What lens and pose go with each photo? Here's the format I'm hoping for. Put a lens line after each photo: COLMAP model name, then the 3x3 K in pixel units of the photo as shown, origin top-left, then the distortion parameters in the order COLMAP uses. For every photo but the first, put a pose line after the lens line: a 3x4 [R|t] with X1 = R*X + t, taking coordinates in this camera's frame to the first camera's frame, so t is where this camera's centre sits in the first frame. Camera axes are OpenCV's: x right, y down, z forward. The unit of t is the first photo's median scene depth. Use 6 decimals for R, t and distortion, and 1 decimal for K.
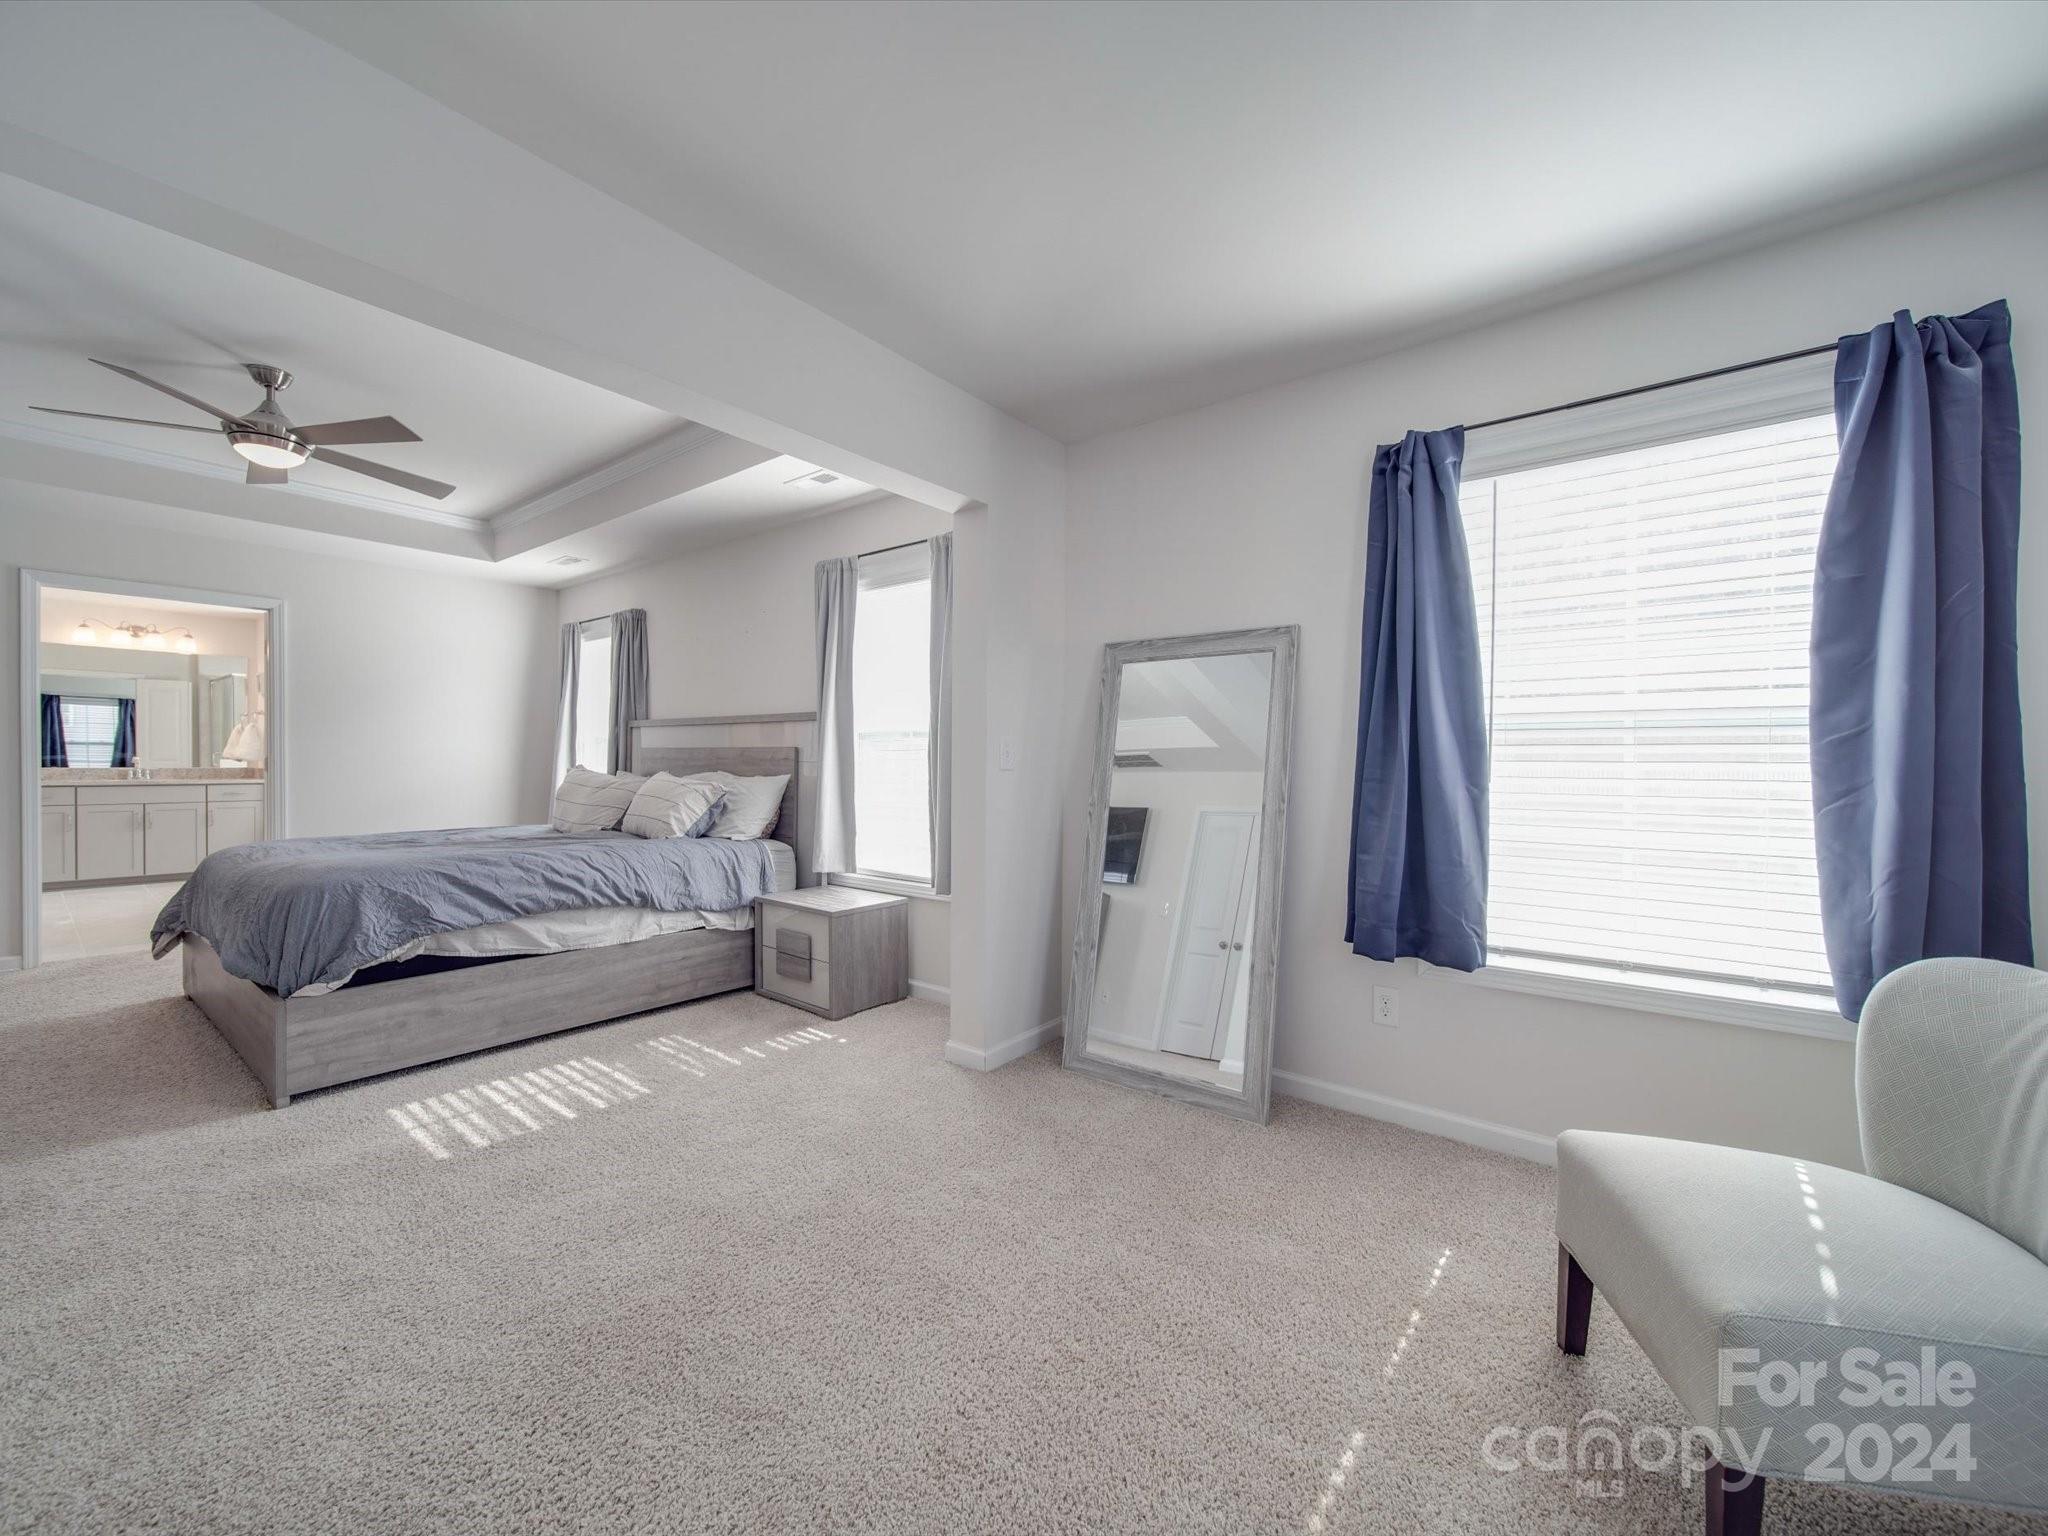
lens RADIAL K [[805.5, 0, 1027.8], [0, 805.5, 767.8], [0, 0, 1]] dist [0.000551, -0.002088]
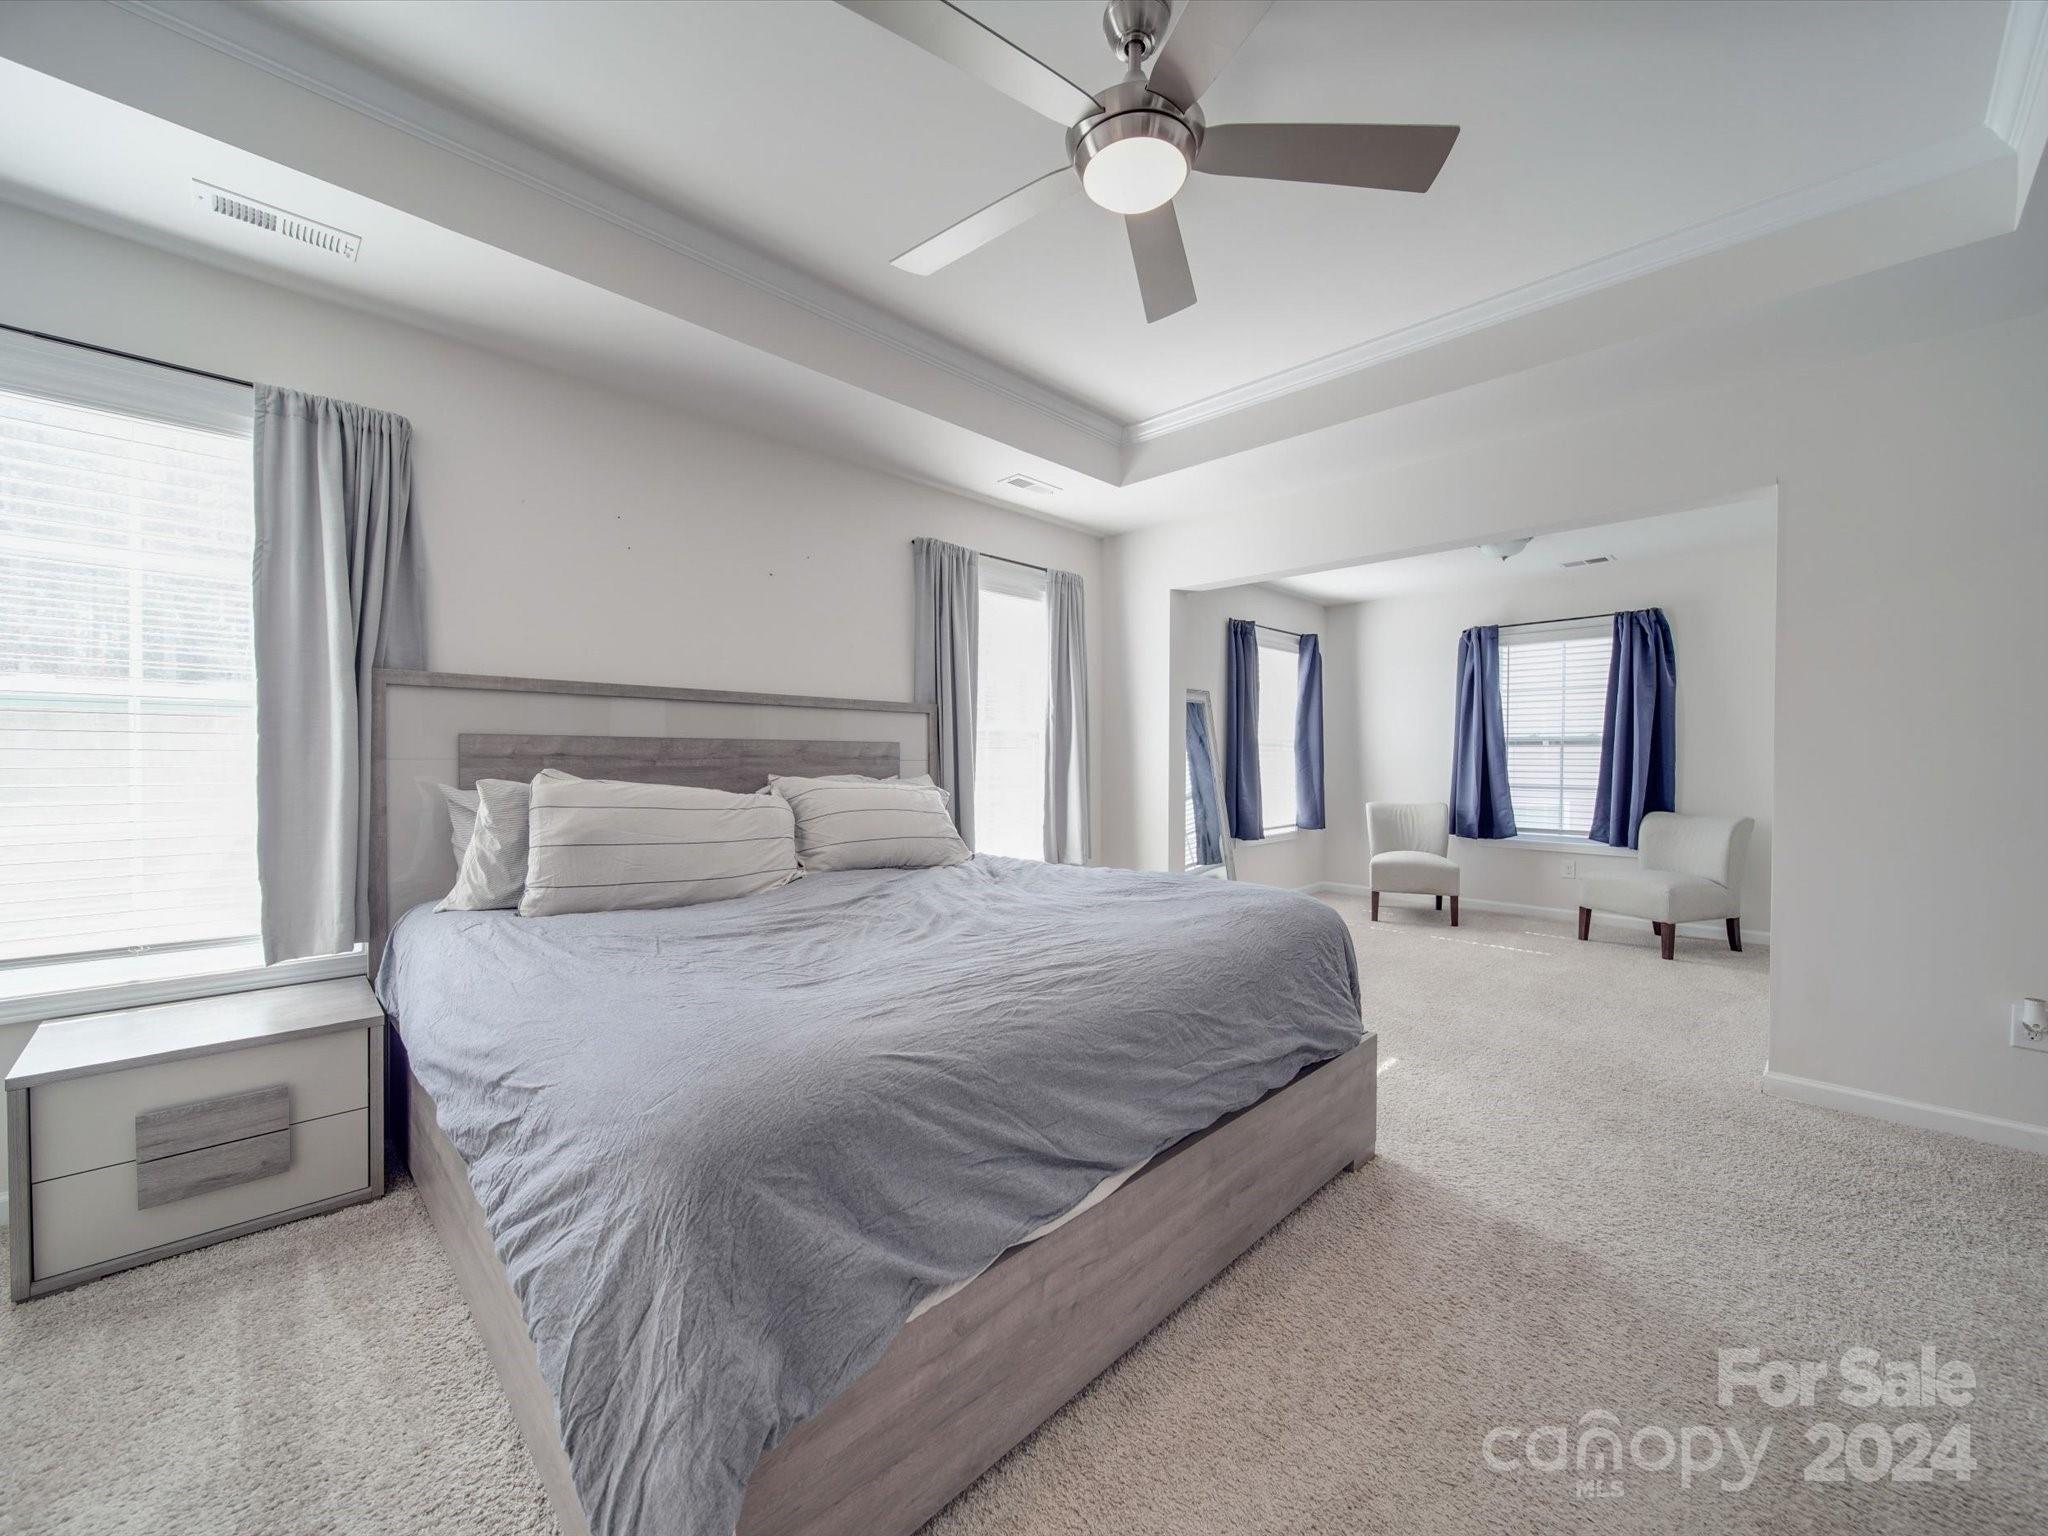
lens RADIAL K [[805.5, 0, 1027.8], [0, 805.5, 767.8], [0, 0, 1]] dist [0.000551, -0.002088]
pose [[0.124557, -0.017940, 0.992050, -1.984420], [0.008839, 0.999817, 0.016971, -0.022712], [-0.992173, 0.006655, 0.124693, 1.356273]]
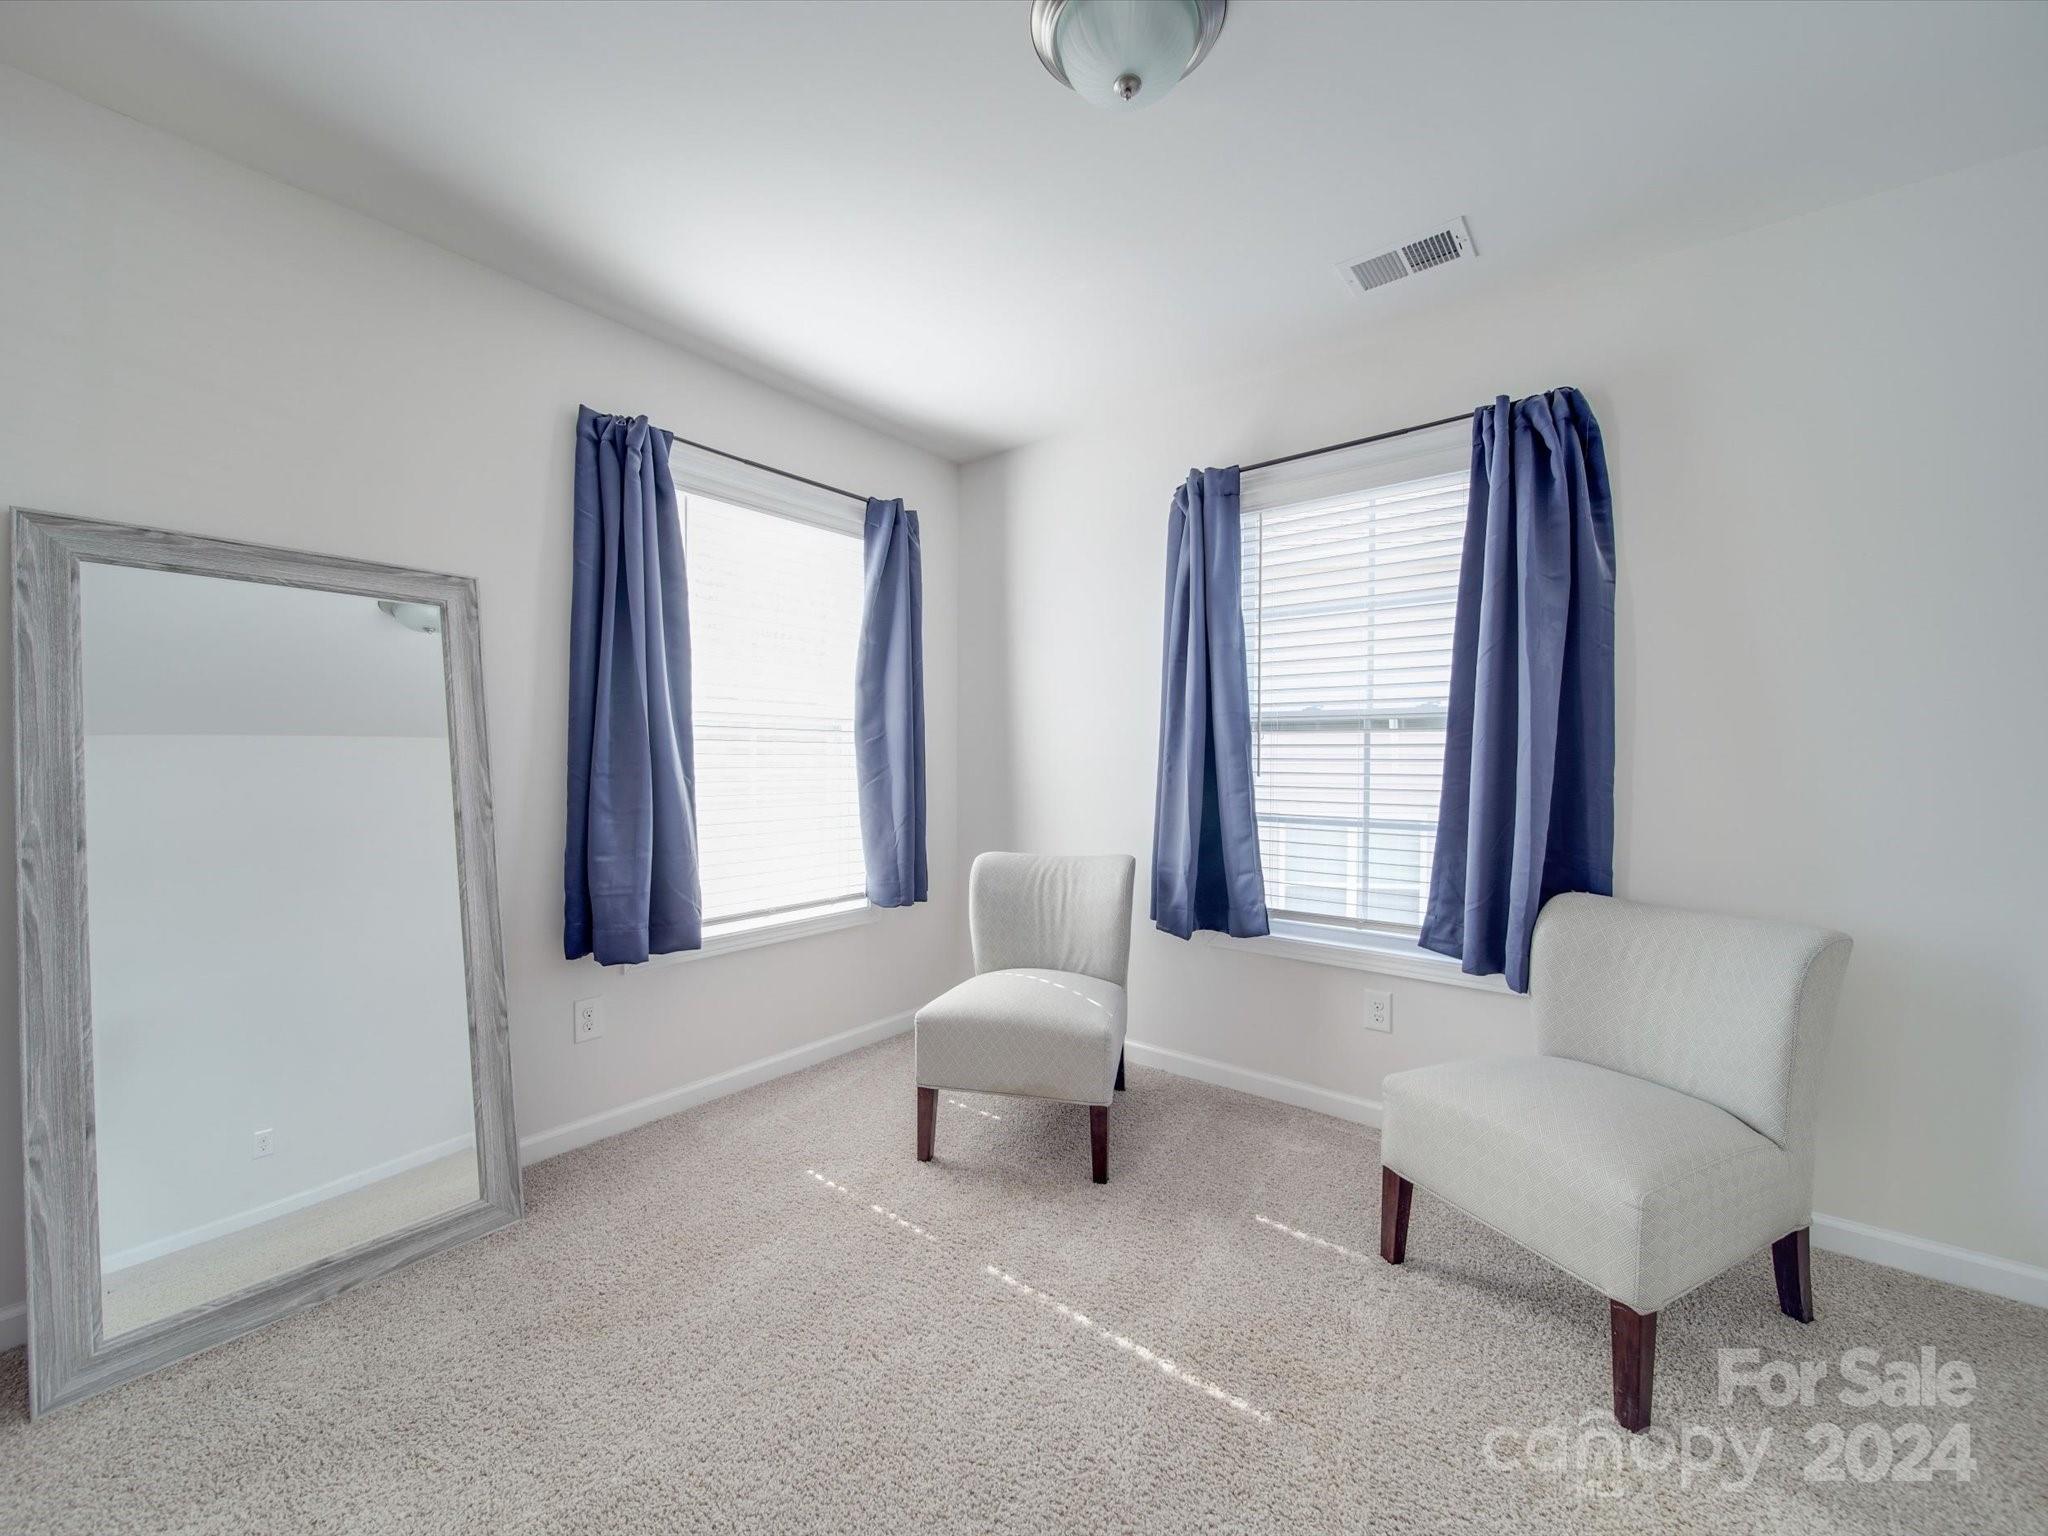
lens RADIAL K [[805.5, 0, 1027.8], [0, 805.5, 767.8], [0, 0, 1]] dist [0.000551, -0.002088]
pose [[0.002902, -0.016622, 0.999858, -0.520806], [0.005787, 0.999845, 0.016605, -0.004808], [-0.999979, 0.005738, 0.002998, 0.545543]]
